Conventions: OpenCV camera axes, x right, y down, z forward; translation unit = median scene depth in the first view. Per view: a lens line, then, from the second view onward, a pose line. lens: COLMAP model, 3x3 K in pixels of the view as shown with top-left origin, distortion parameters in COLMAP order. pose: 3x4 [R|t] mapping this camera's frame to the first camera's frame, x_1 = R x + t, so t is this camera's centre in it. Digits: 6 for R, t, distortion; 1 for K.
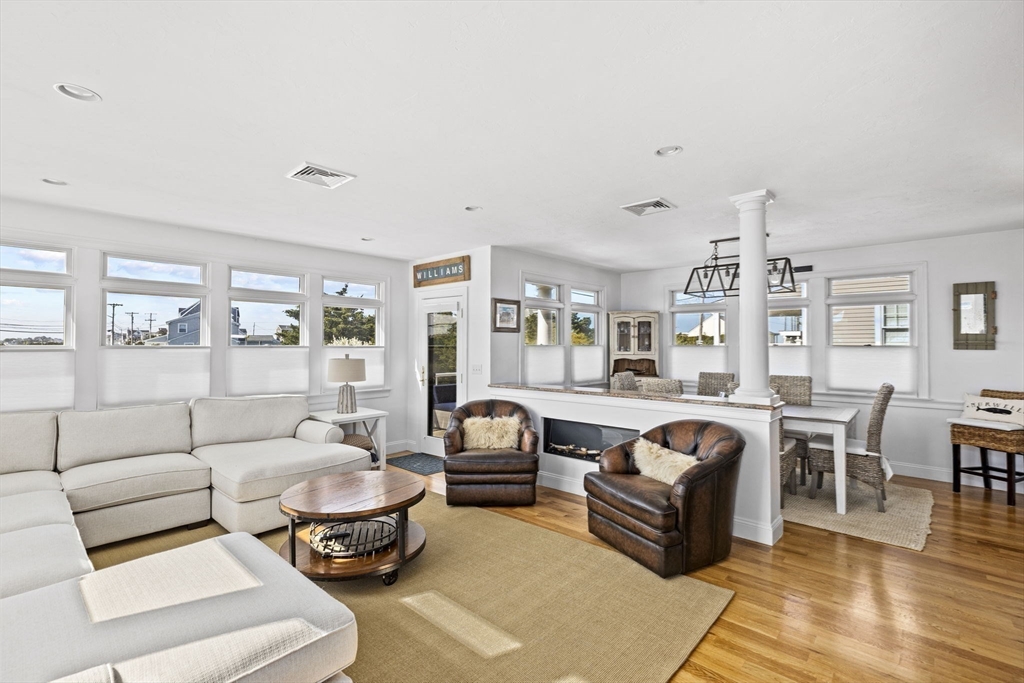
lens RADIAL K [[465.3, 0, 504.3], [0, 465.3, 338.3], [0, 0, 1]] dist [0.002816, 0.000299]
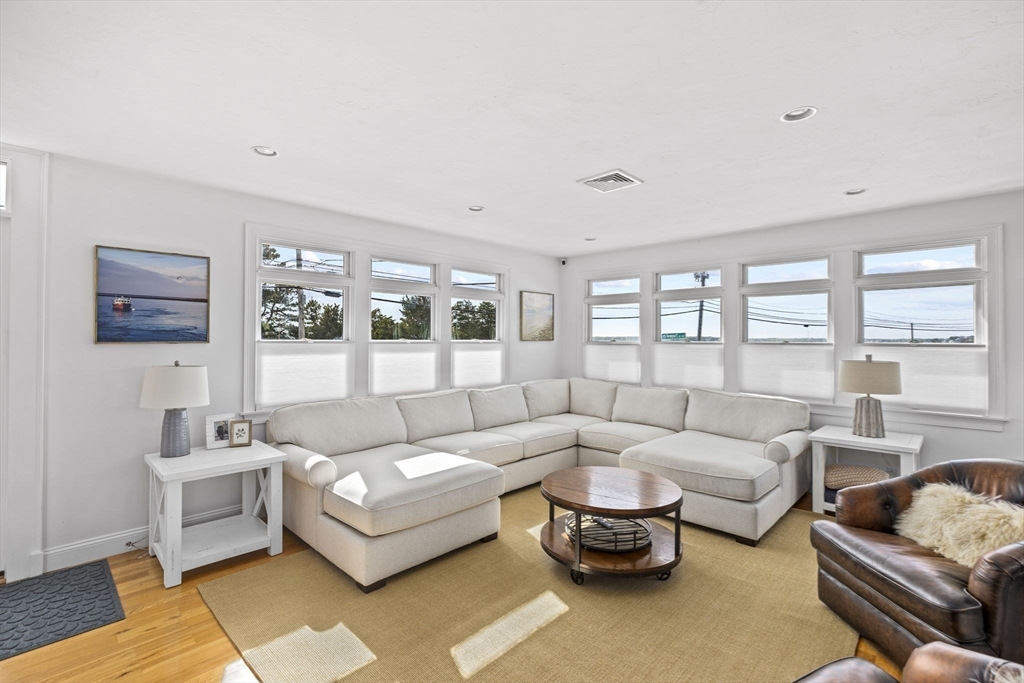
lens RADIAL K [[465.3, 0, 504.1], [0, 465.3, 342.8], [0, 0, 1]] dist [0.002816, 0.000299]
pose [[-0.012370, 0.006722, -0.999901, 0.383457], [0.009266, 0.999935, 0.006607, 0.006246], [0.999881, -0.009183, -0.012431, 0.449231]]
